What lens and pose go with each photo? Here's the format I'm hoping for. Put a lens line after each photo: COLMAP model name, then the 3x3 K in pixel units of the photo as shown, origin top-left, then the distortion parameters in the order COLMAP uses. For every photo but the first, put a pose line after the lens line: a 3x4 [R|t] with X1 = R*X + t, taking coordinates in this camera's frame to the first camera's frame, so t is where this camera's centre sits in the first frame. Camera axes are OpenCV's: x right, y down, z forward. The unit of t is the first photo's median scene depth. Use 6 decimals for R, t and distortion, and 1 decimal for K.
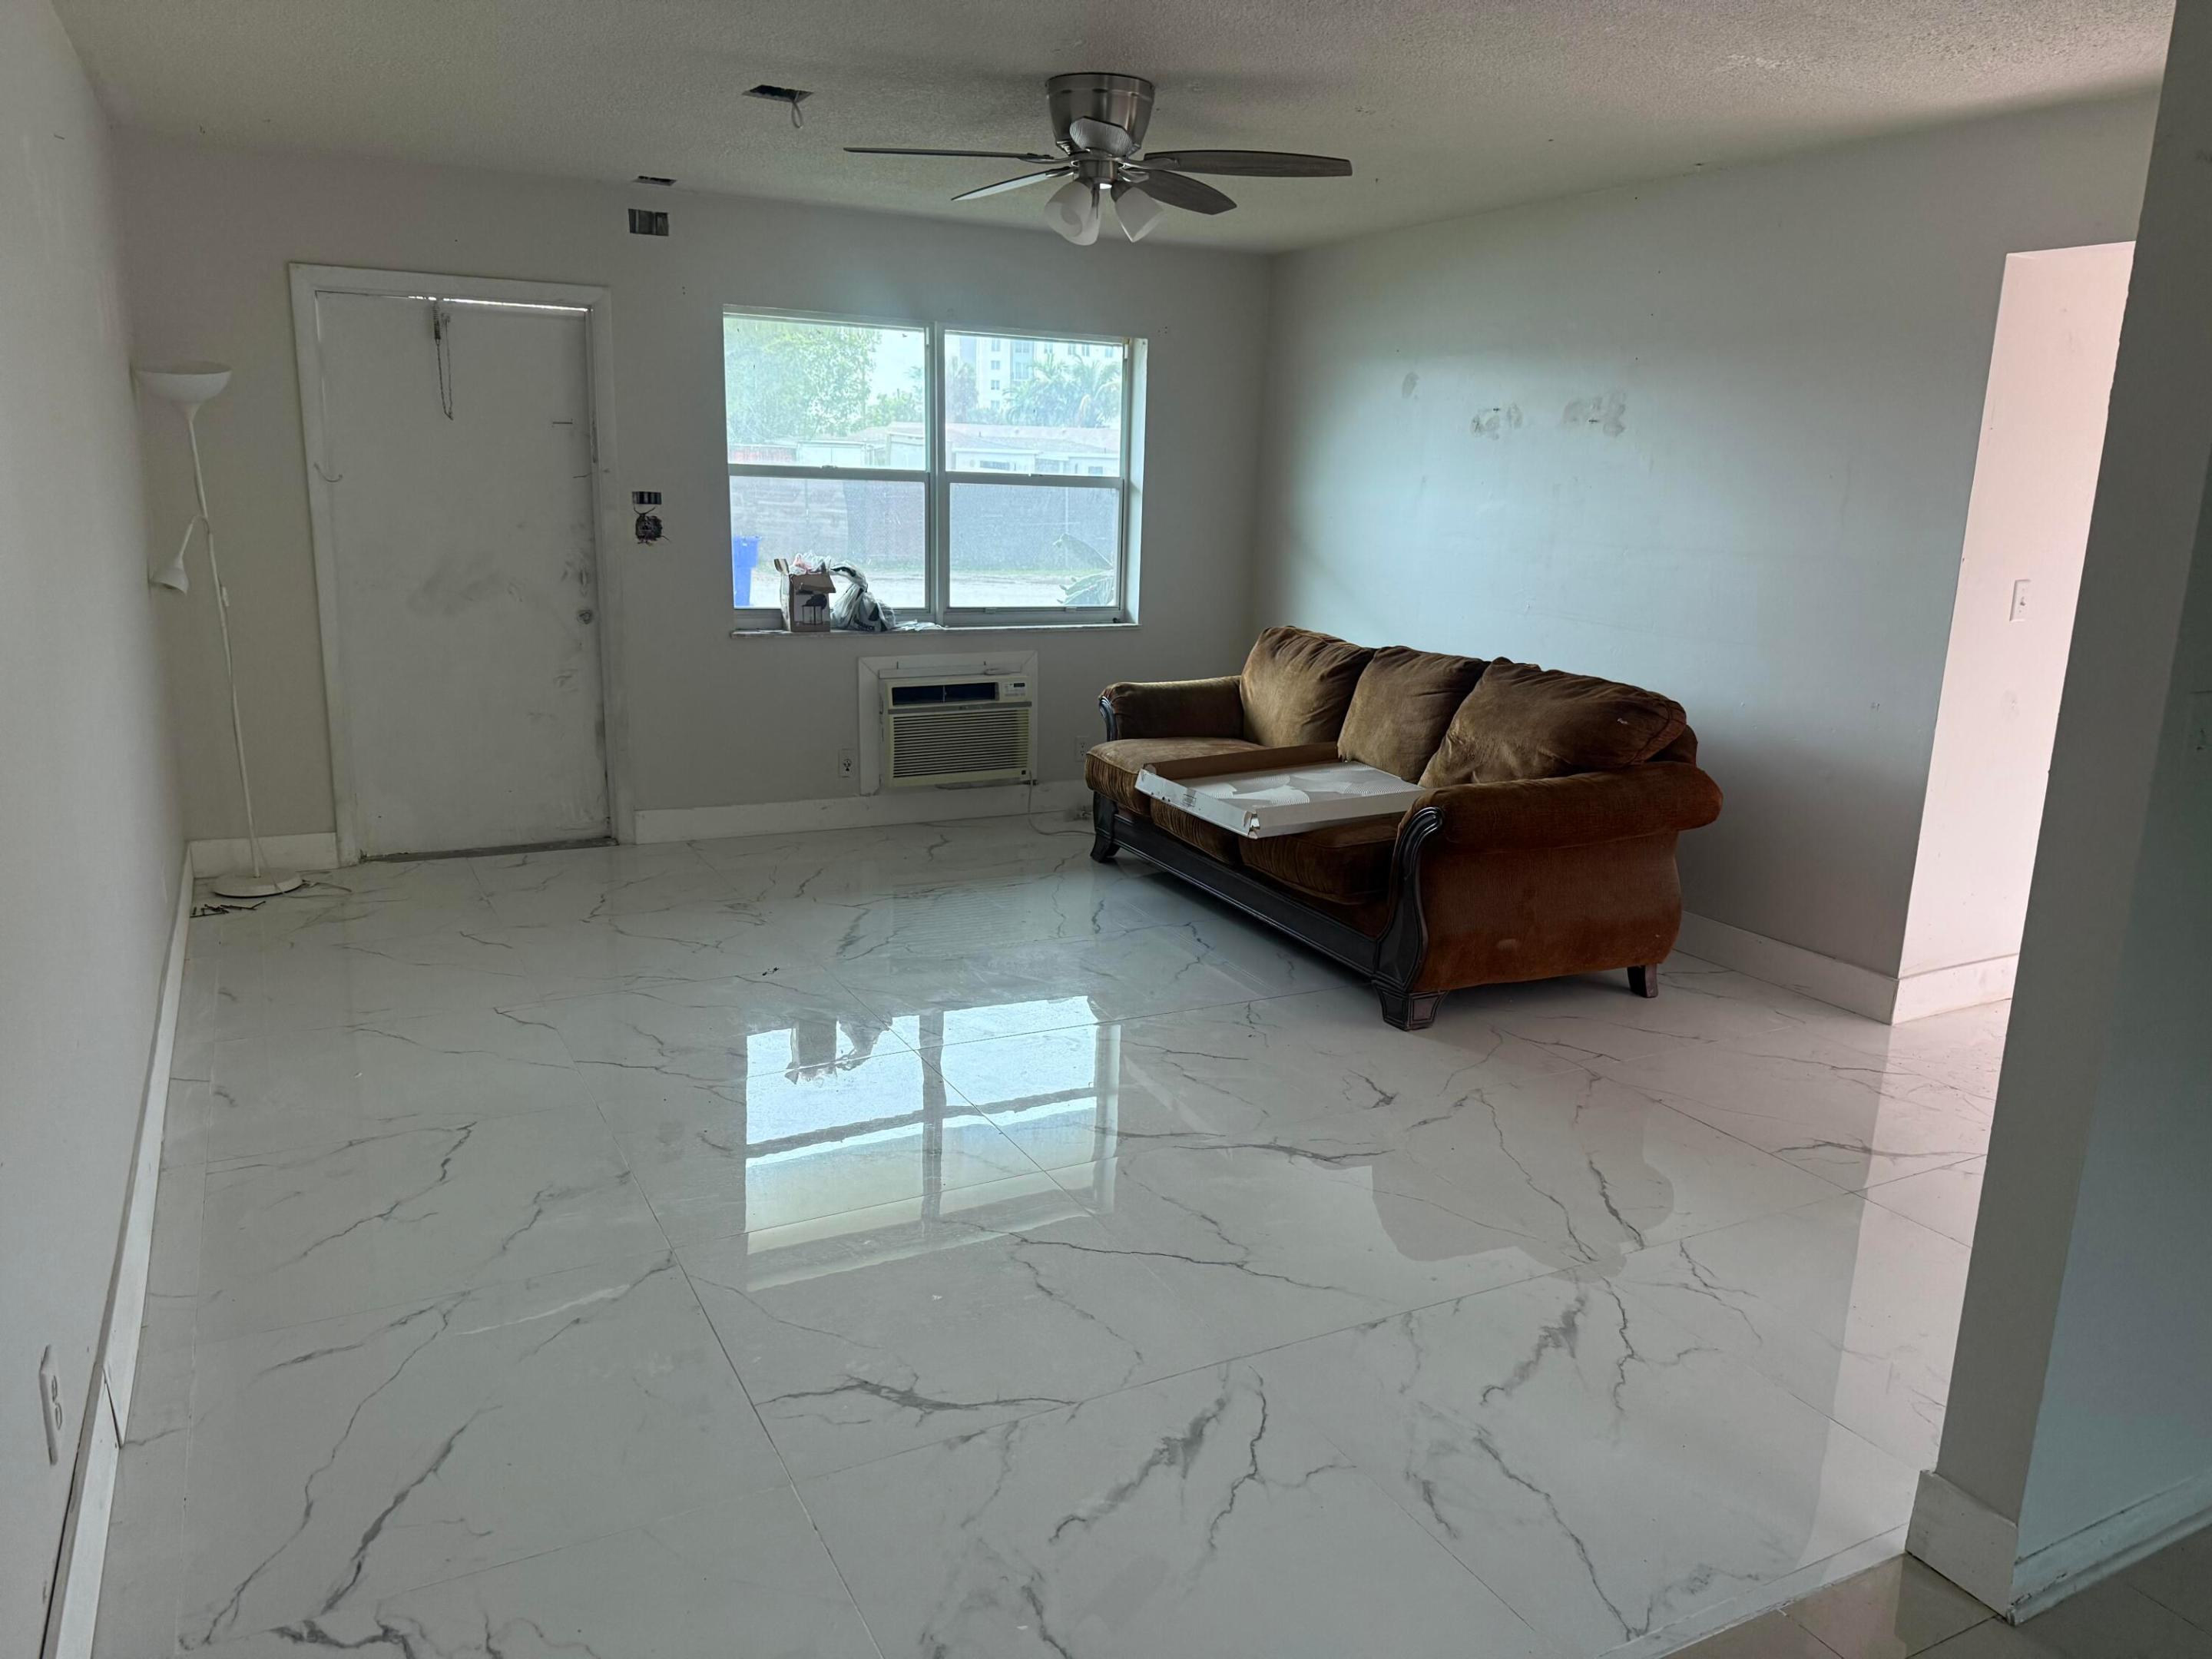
lens RADIAL K [[1530.3, 0, 1118.9], [0, 1530.3, 828.2], [0, 0, 1]] dist [0.204710, -0.374396]
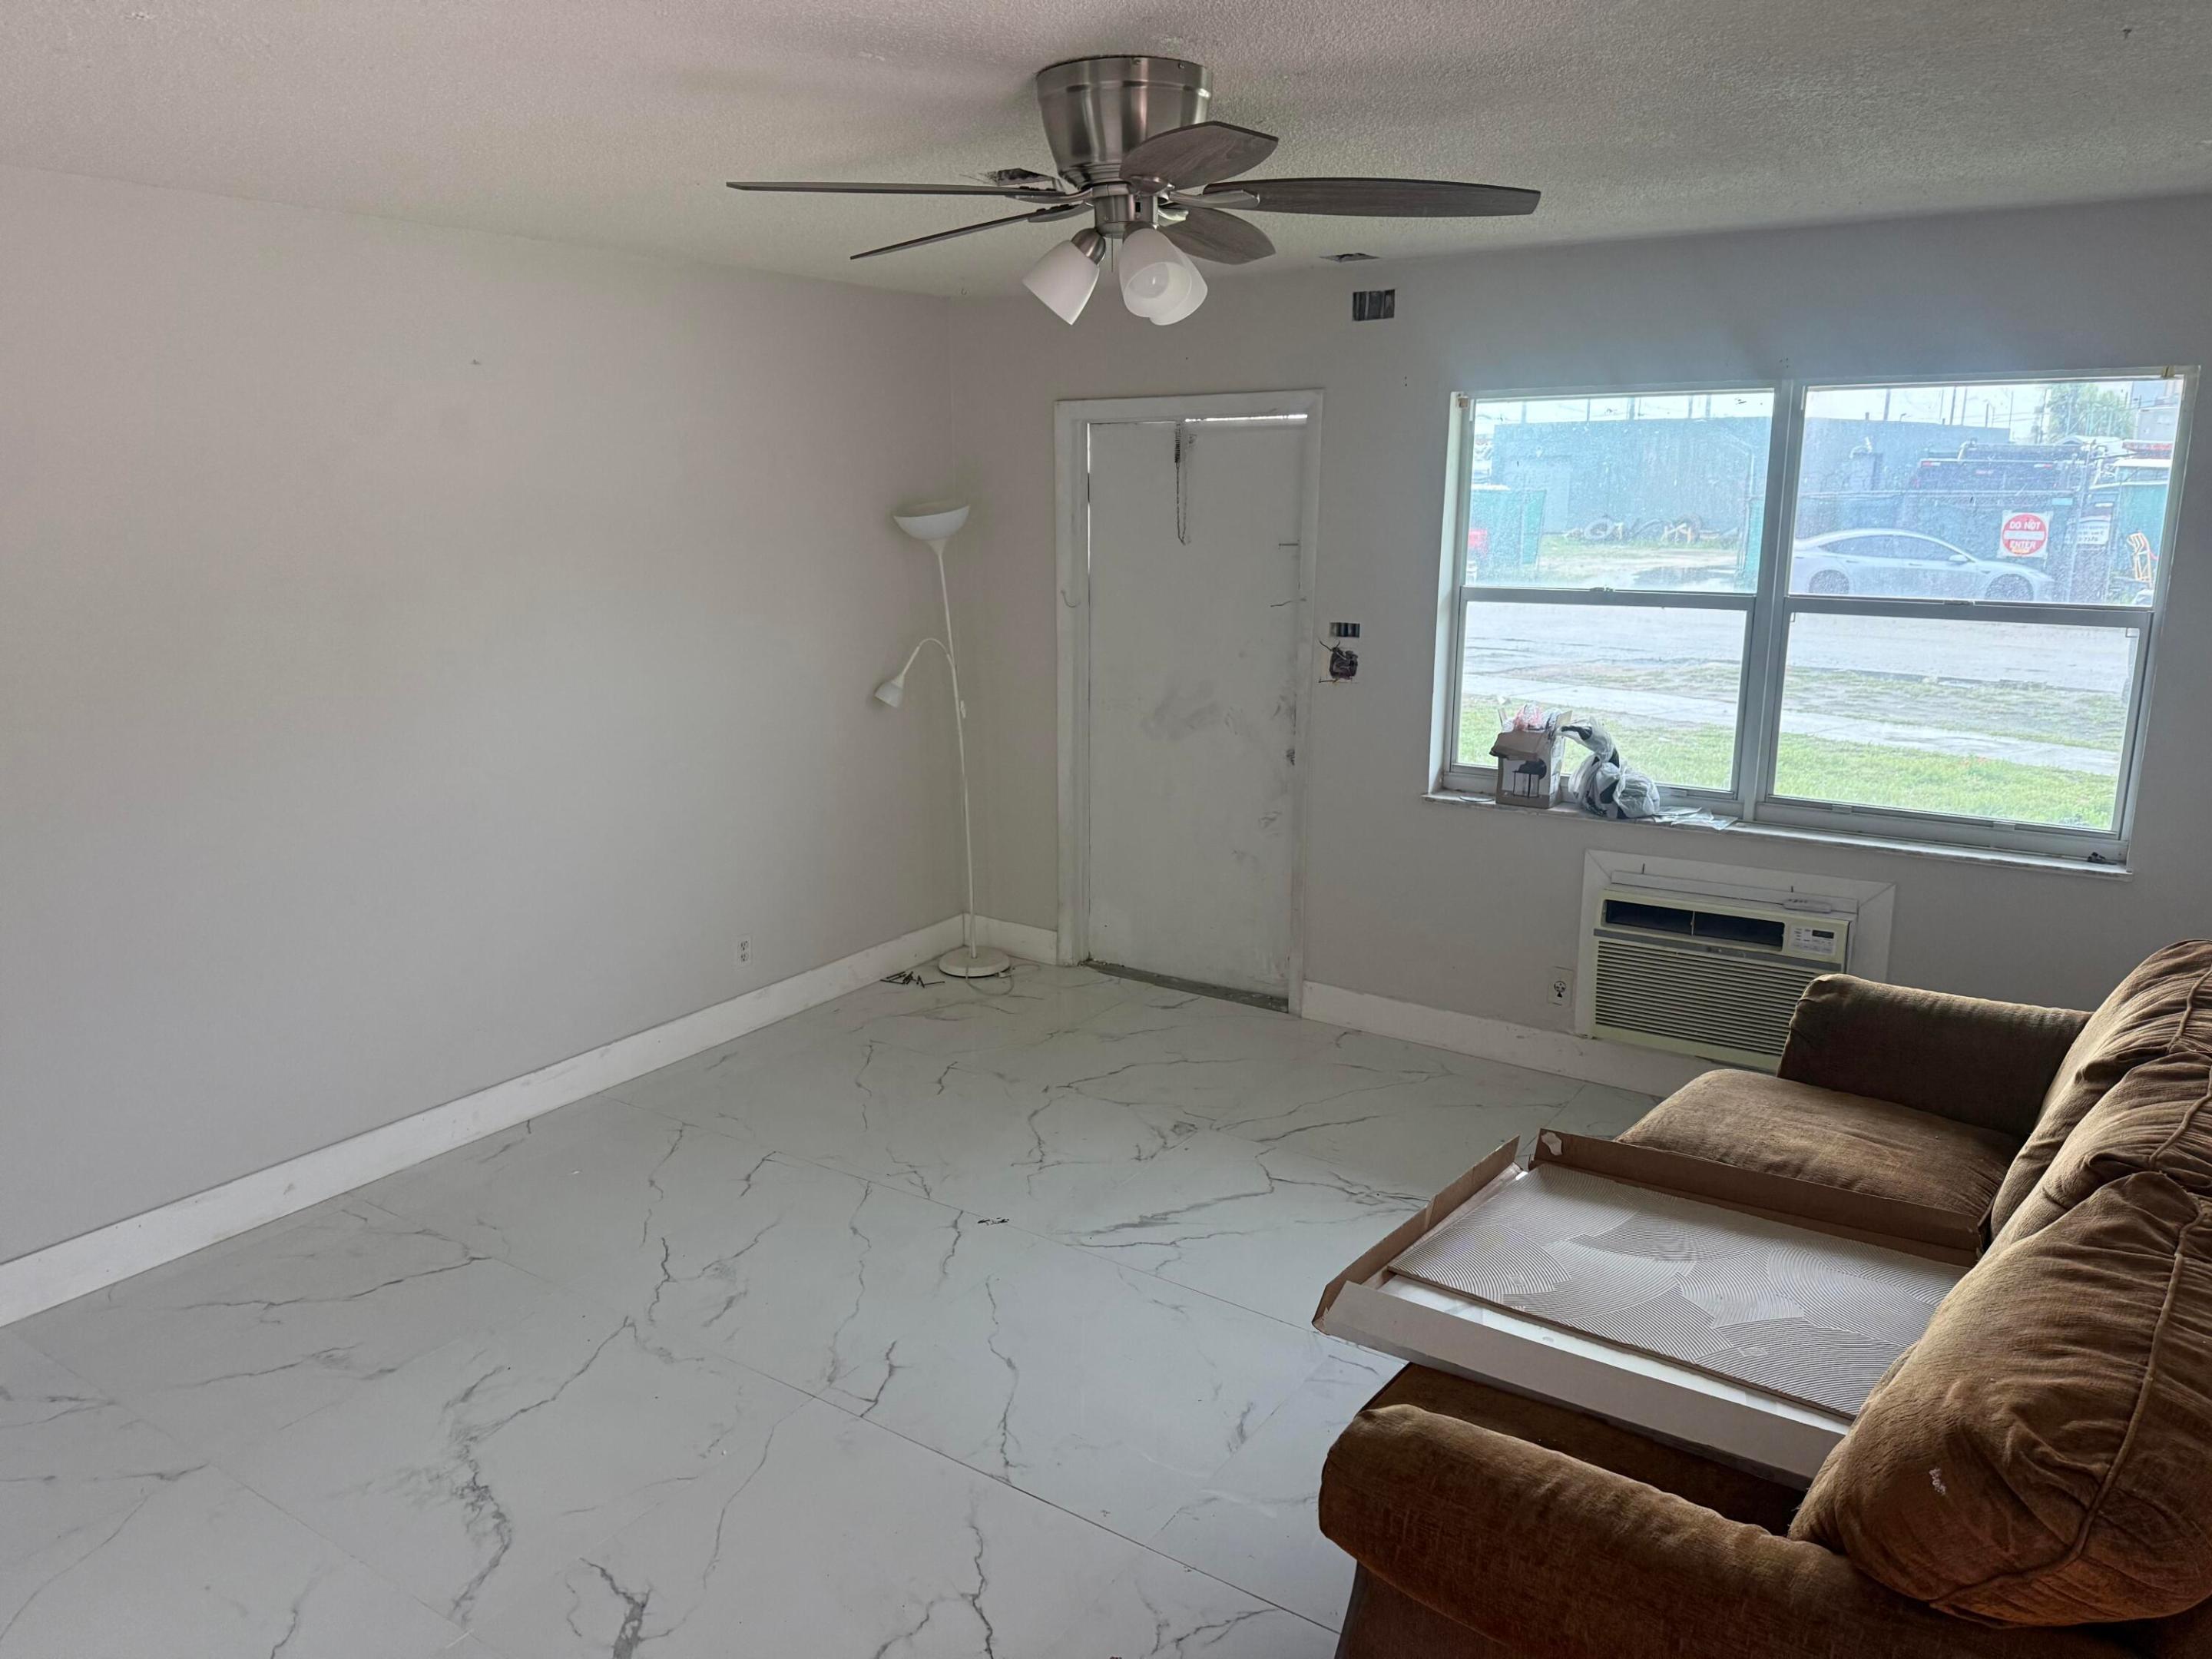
lens RADIAL K [[1530.3, 0, 1118.9], [0, 1530.3, 828.2], [0, 0, 1]] dist [0.204710, -0.374396]
pose [[0.469781, 0.167300, -0.866785, 0.365845], [-0.183275, 0.978968, 0.089622, -0.149192], [0.863548, 0.116758, 0.490563, 0.465699]]
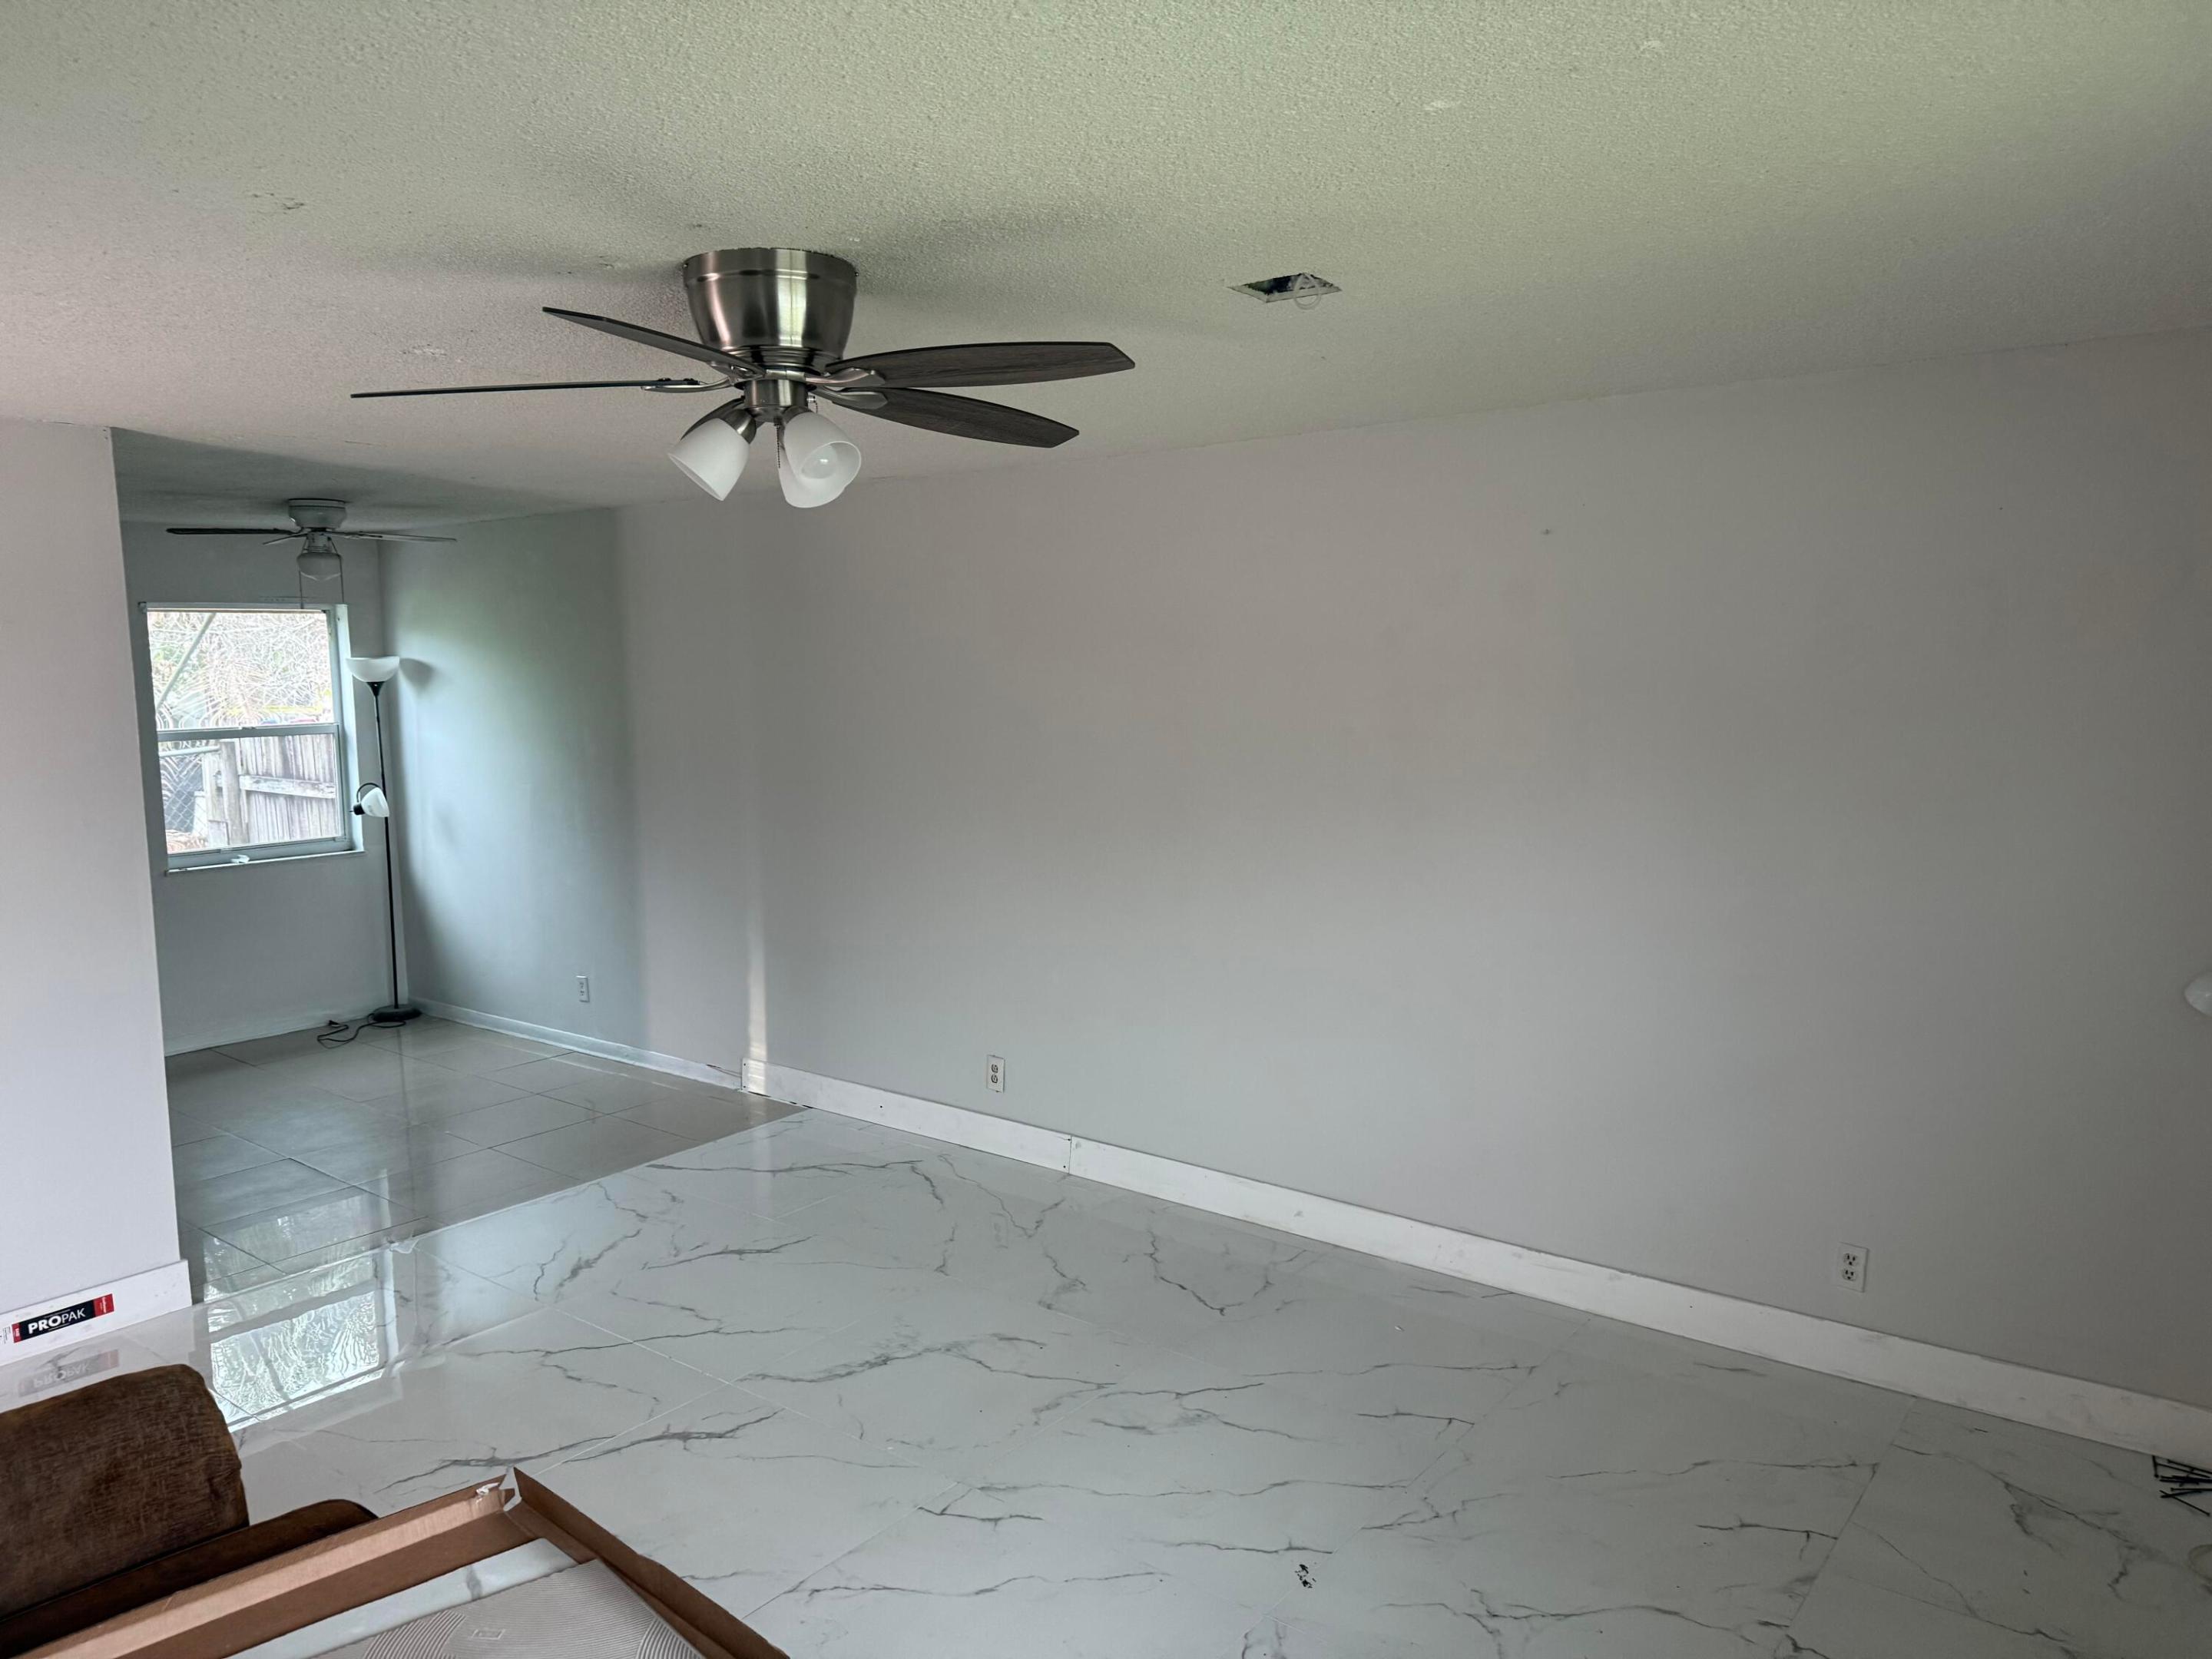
lens RADIAL K [[1565.4, 0, 1106.0], [0, 1565.4, 829.5], [0, 0, 1]] dist [0.062436, -0.061243]
pose [[-0.918608, 0.031633, -0.393901, 0.076525], [-0.099232, 0.946386, 0.307420, -0.297626], [0.382507, 0.321486, -0.866219, 1.074173]]
